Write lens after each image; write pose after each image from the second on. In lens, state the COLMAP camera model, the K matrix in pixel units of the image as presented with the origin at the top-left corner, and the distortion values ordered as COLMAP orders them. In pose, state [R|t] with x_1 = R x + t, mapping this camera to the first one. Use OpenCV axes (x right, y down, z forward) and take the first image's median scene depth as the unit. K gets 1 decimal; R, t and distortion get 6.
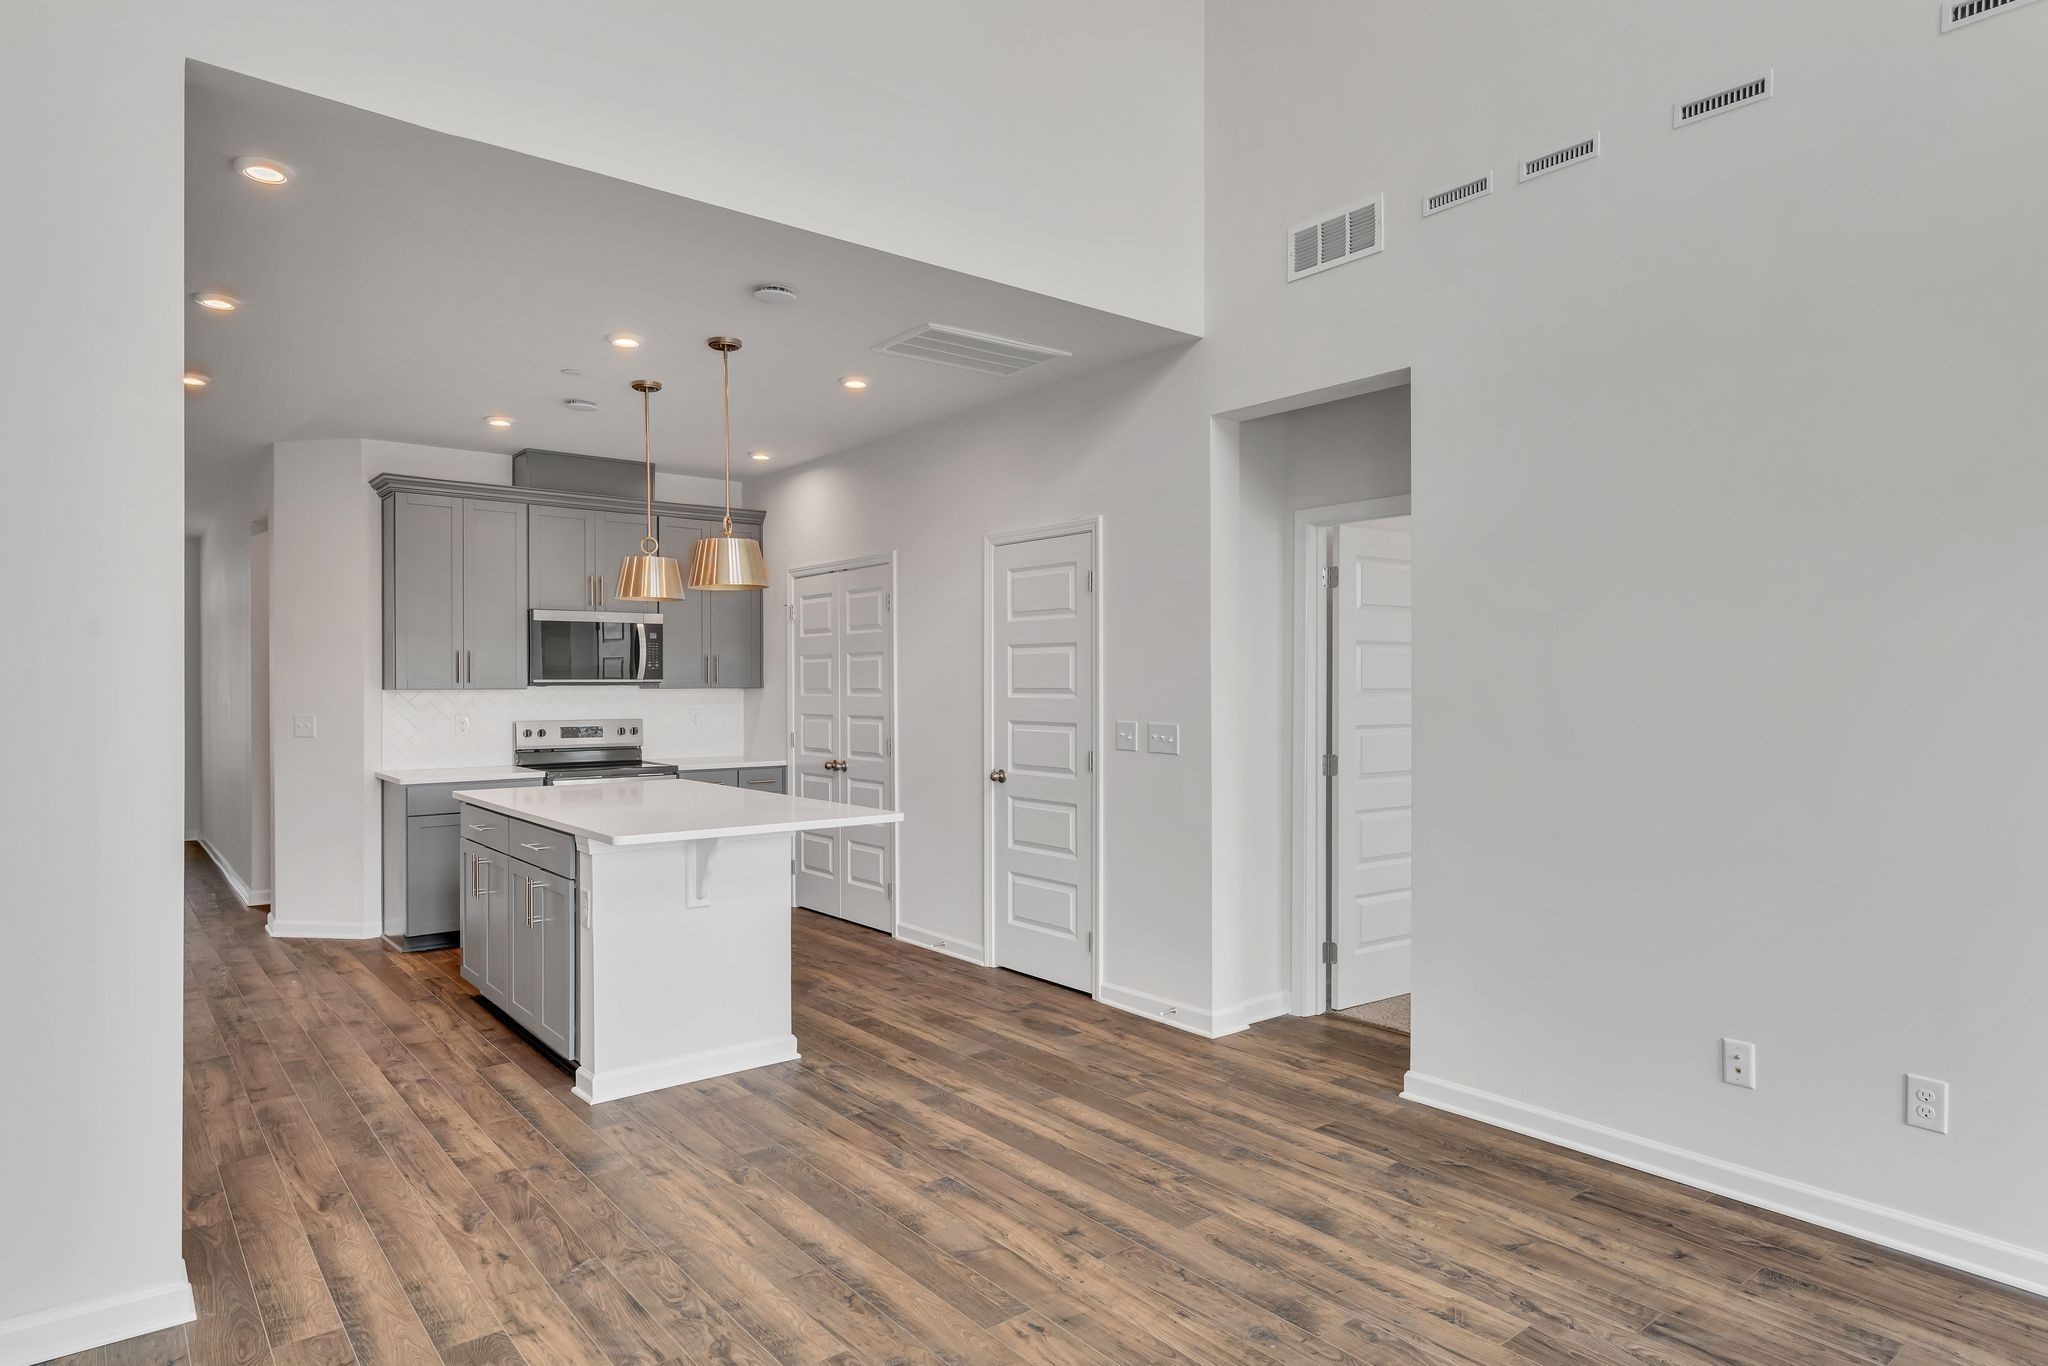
lens RADIAL K [[1198.8, 0, 1057.4], [0, 1198.8, 692.3], [0, 0, 1]] dist [-0.003802, -0.001677]
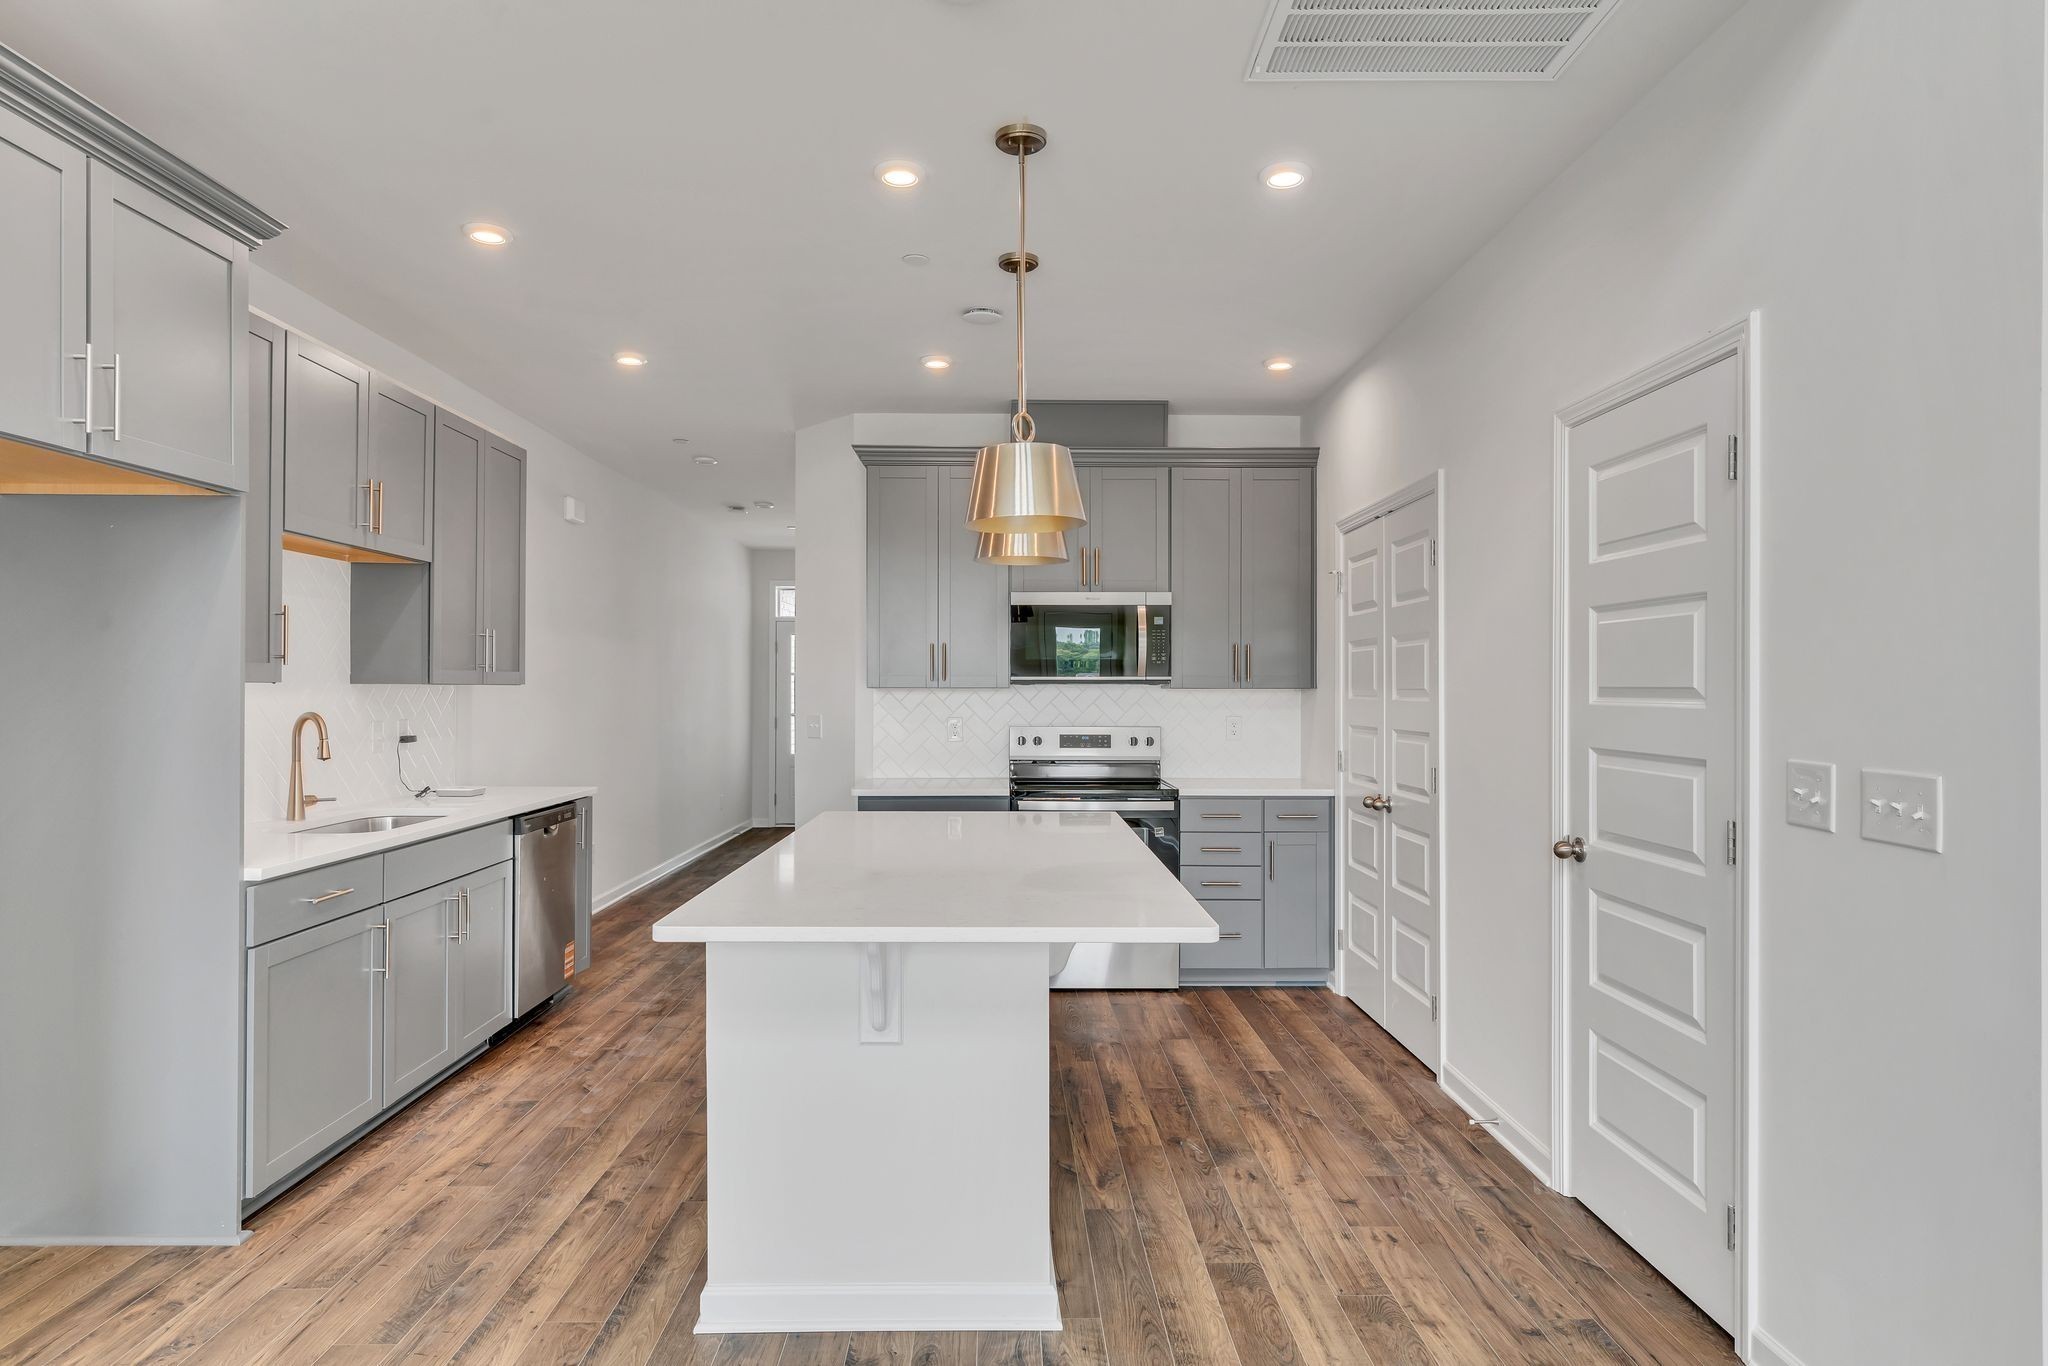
lens RADIAL K [[1192.0, 0, 991.0], [0, 1192.0, 692.7], [0, 0, 1]] dist [0.001338, -0.000419]
pose [[0.768322, 0.005688, -0.640038, 0.093813], [-0.007676, 0.999970, -0.000327, 0.001045], [0.640018, 0.005164, 0.768343, 0.414932]]
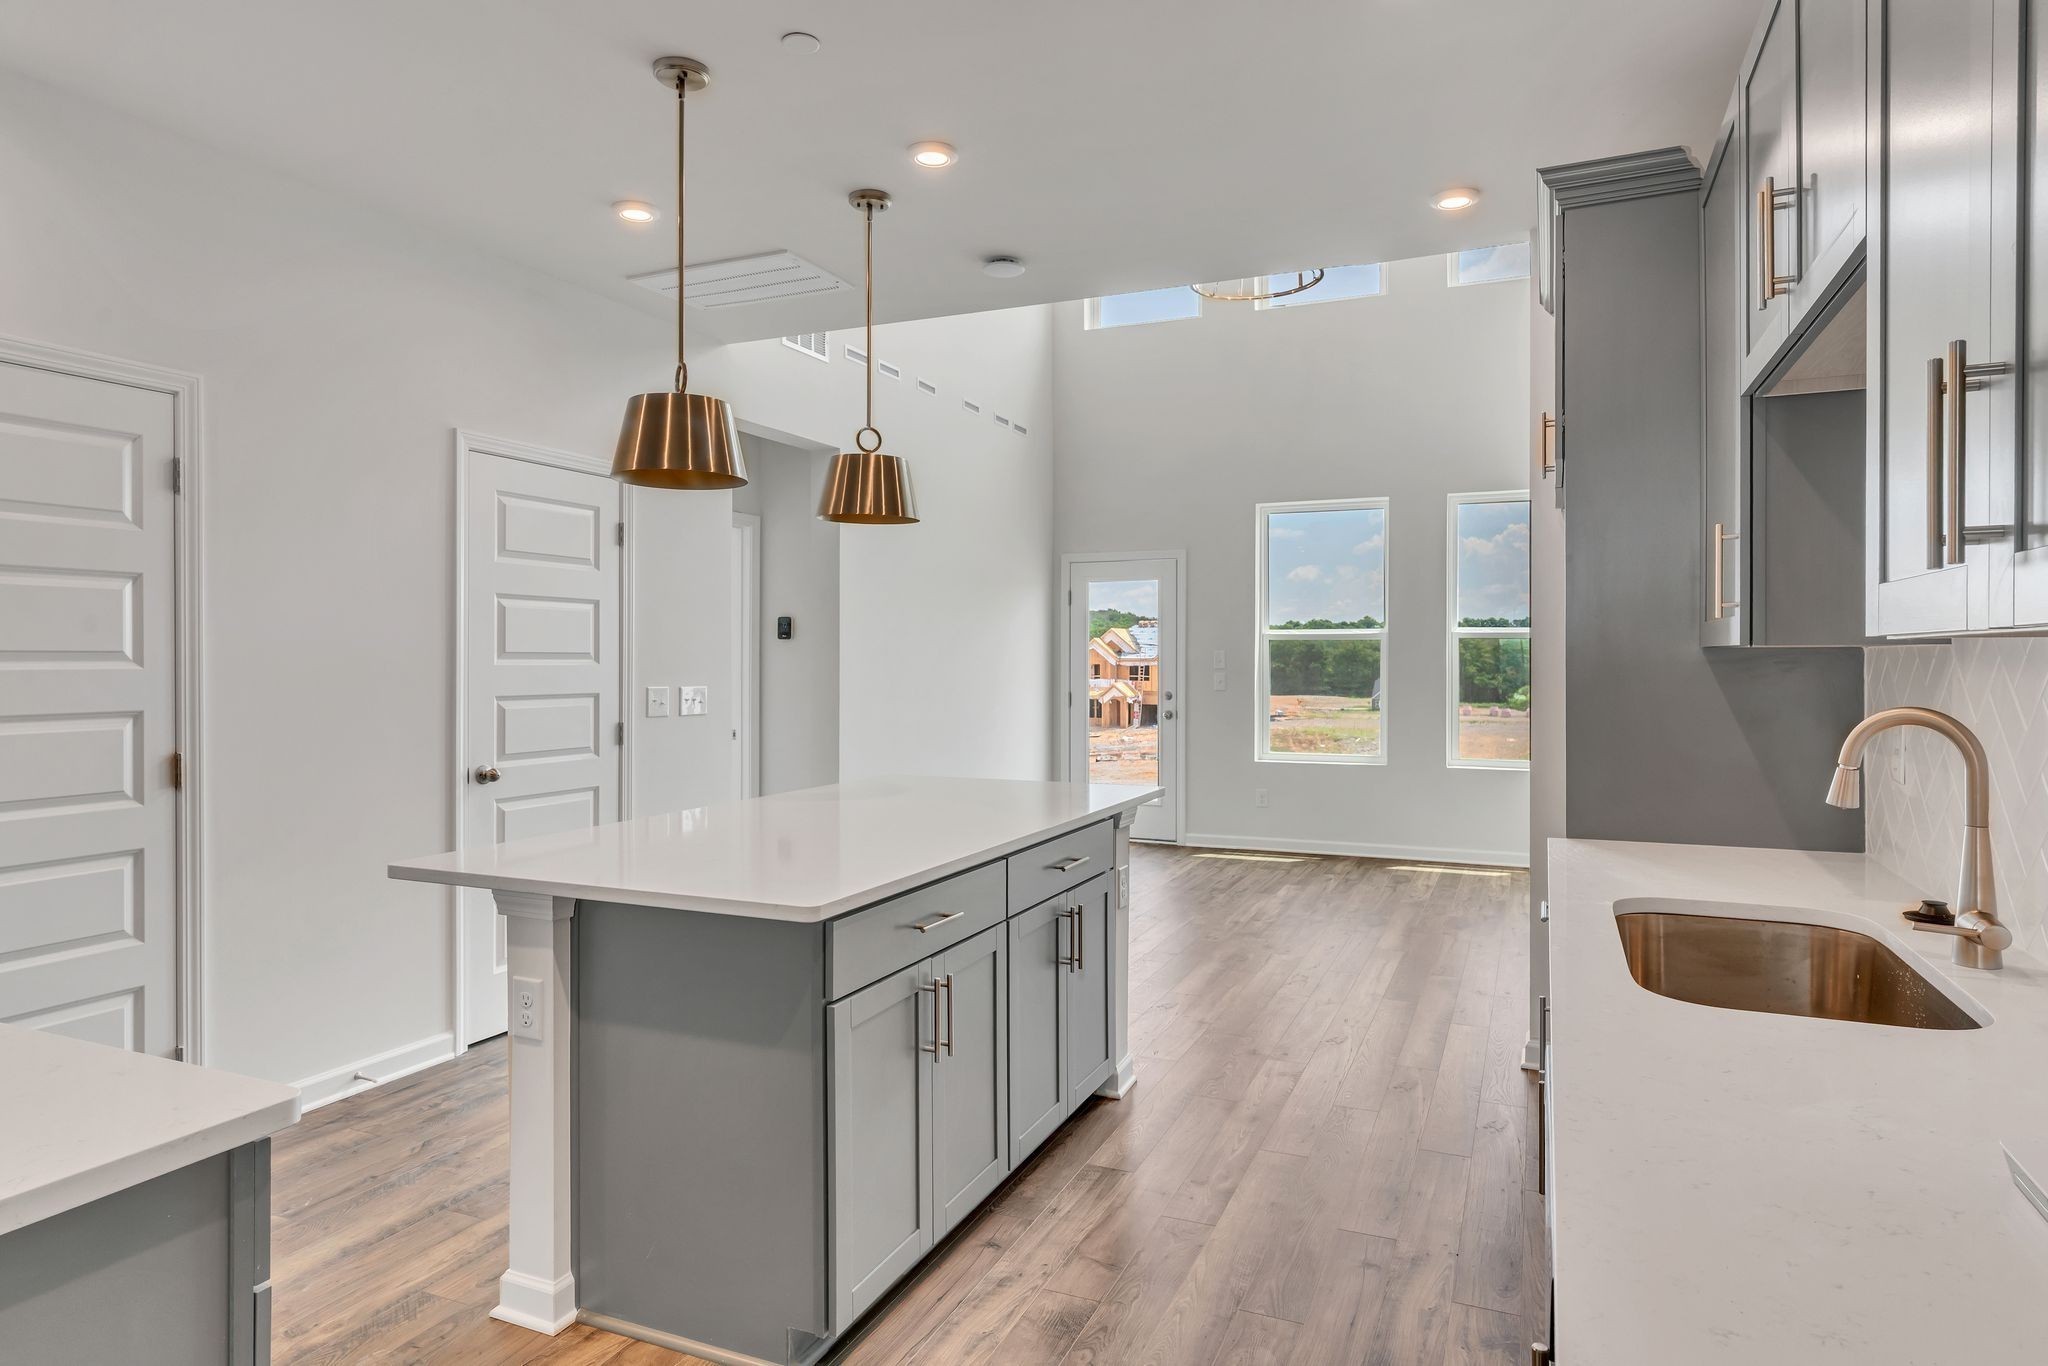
lens RADIAL K [[1192.0, 0, 991.0], [0, 1192.0, 692.7], [0, 0, 1]] dist [0.001338, -0.000419]
pose [[-0.436015, -0.024989, 0.899592, -0.815228], [0.003847, 0.999554, 0.029630, 0.000944], [-0.899931, 0.016380, -0.435724, 1.034572]]
